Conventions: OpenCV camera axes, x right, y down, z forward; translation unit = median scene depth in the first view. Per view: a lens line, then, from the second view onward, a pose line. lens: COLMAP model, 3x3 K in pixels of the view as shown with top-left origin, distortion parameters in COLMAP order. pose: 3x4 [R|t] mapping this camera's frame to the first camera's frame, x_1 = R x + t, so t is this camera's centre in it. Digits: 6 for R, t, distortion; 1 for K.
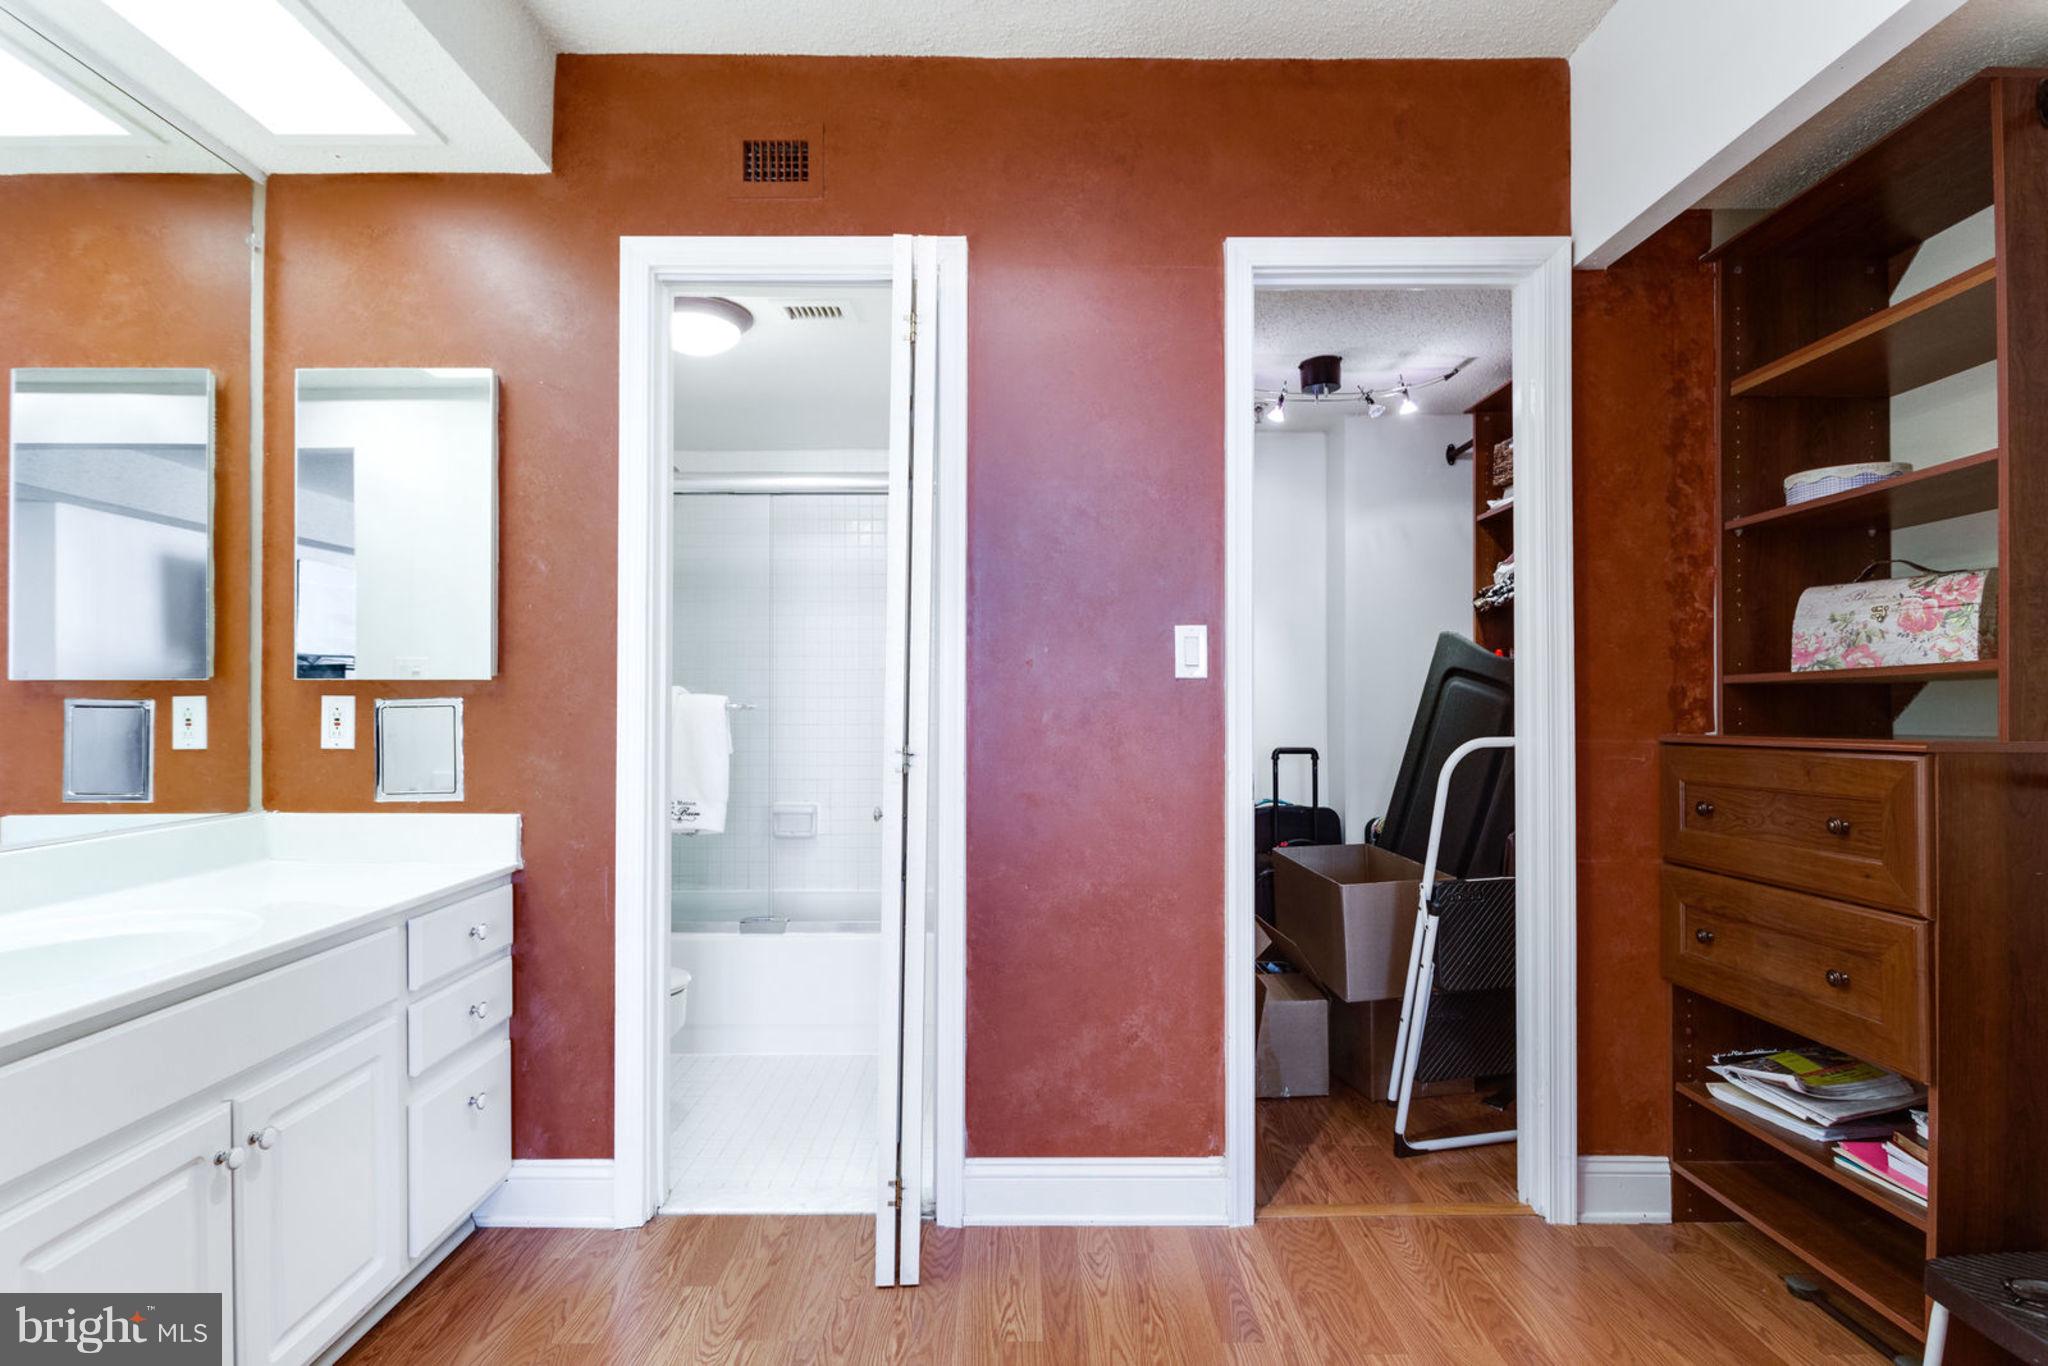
lens RADIAL K [[969.5, 0, 1005.0], [0, 969.5, 683.3], [0, 0, 1]] dist [0.010318, -0.008593]
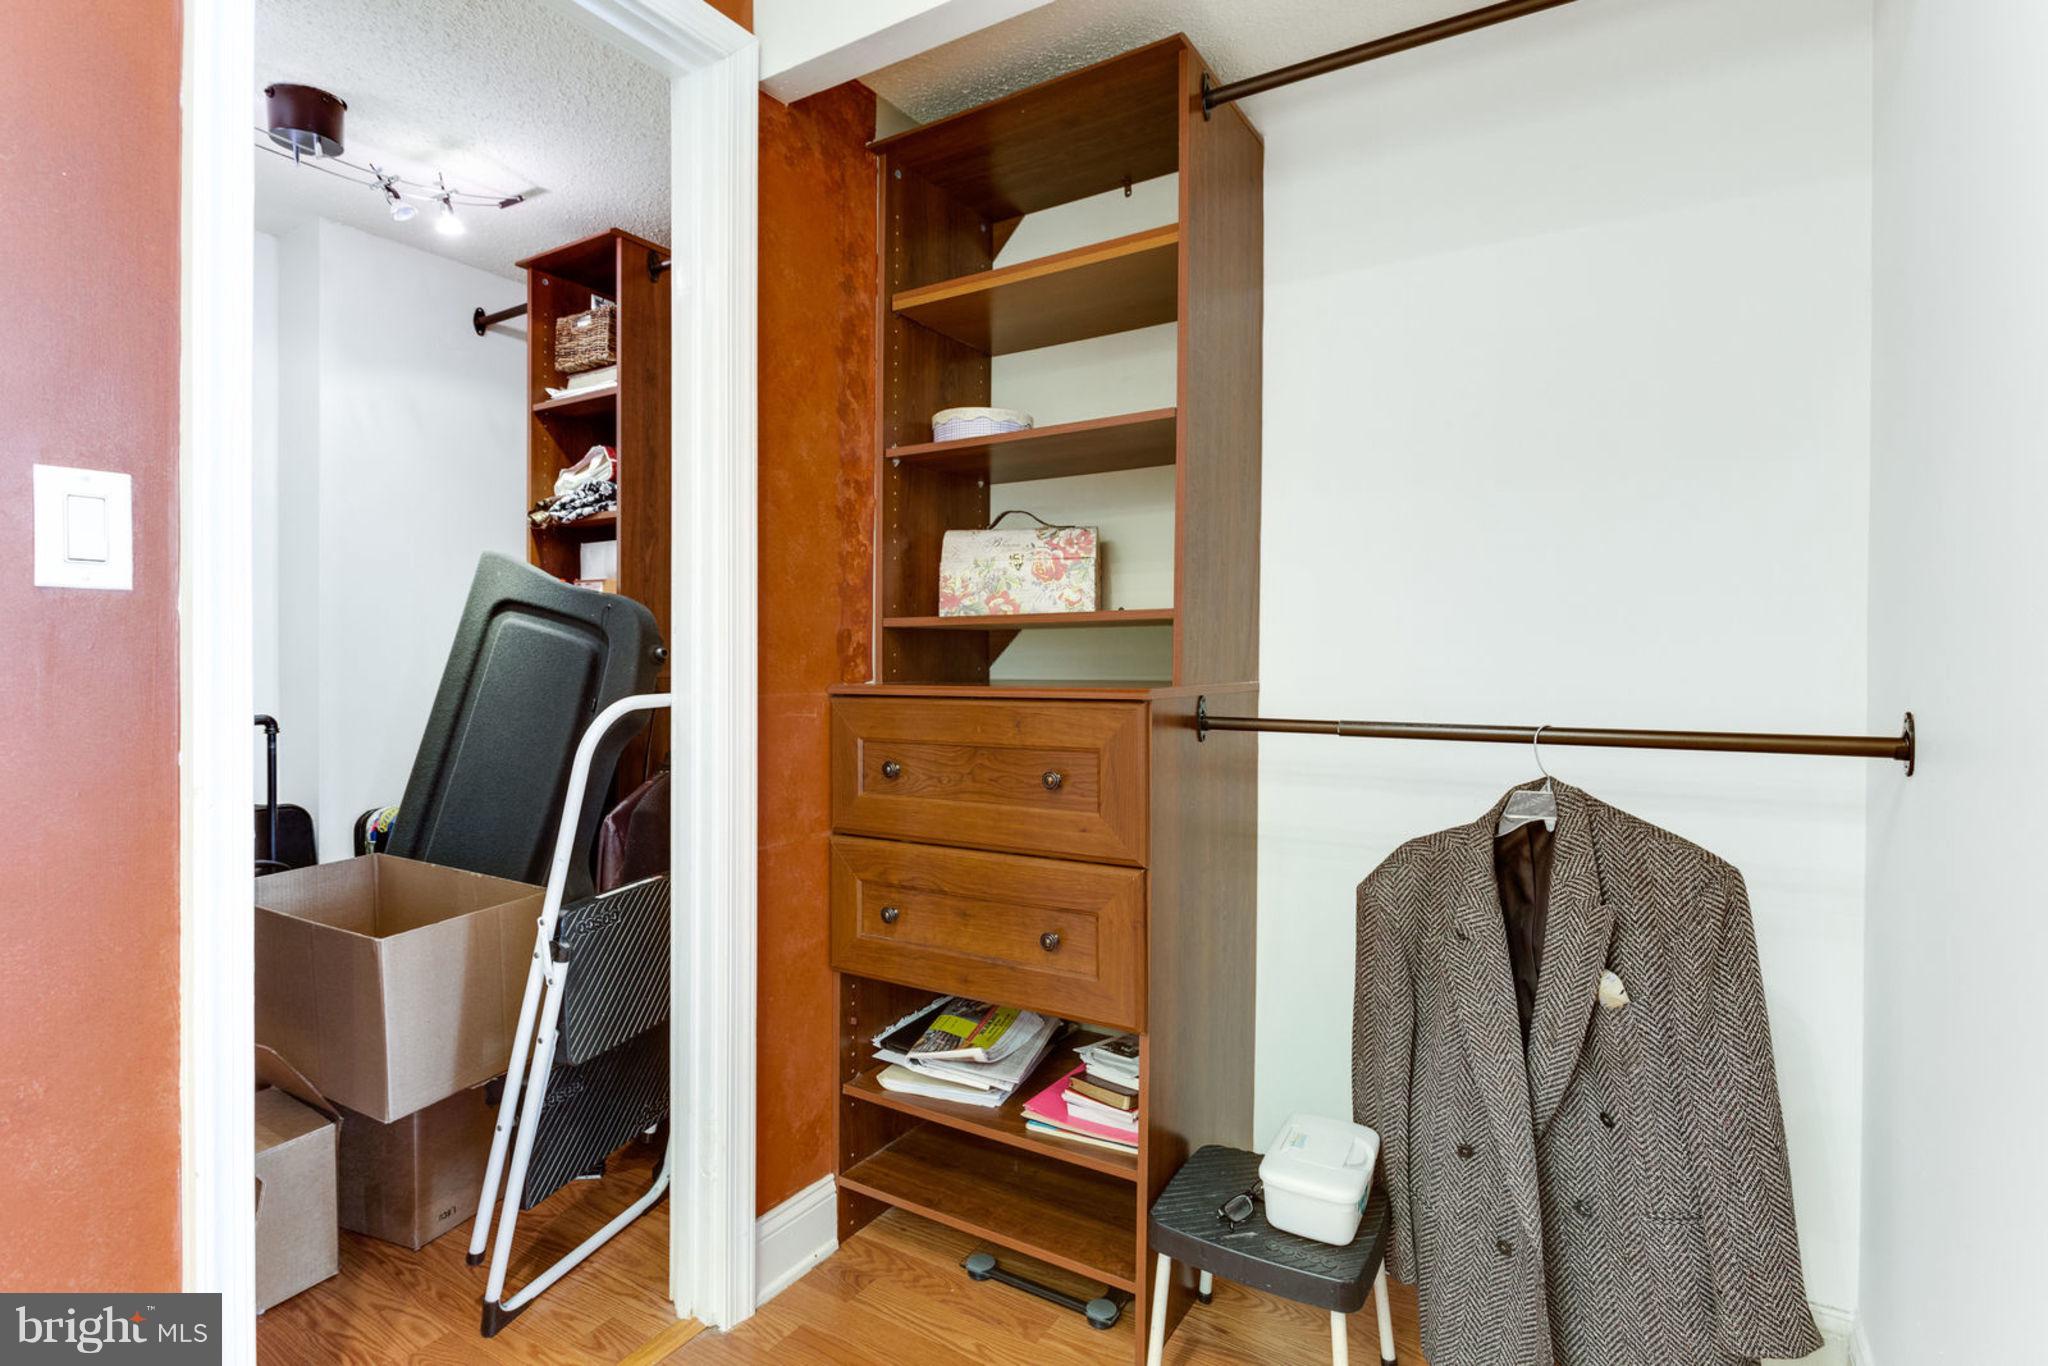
lens RADIAL K [[969.4, 0, 1027.4], [0, 969.4, 660.6], [0, 0, 1]] dist [0.002970, 0.000400]
pose [[0.503382, -0.006902, 0.864037, 0.025846], [-0.022743, 0.999516, 0.021234, 0.009214], [-0.863765, -0.030340, 0.502981, 0.429443]]
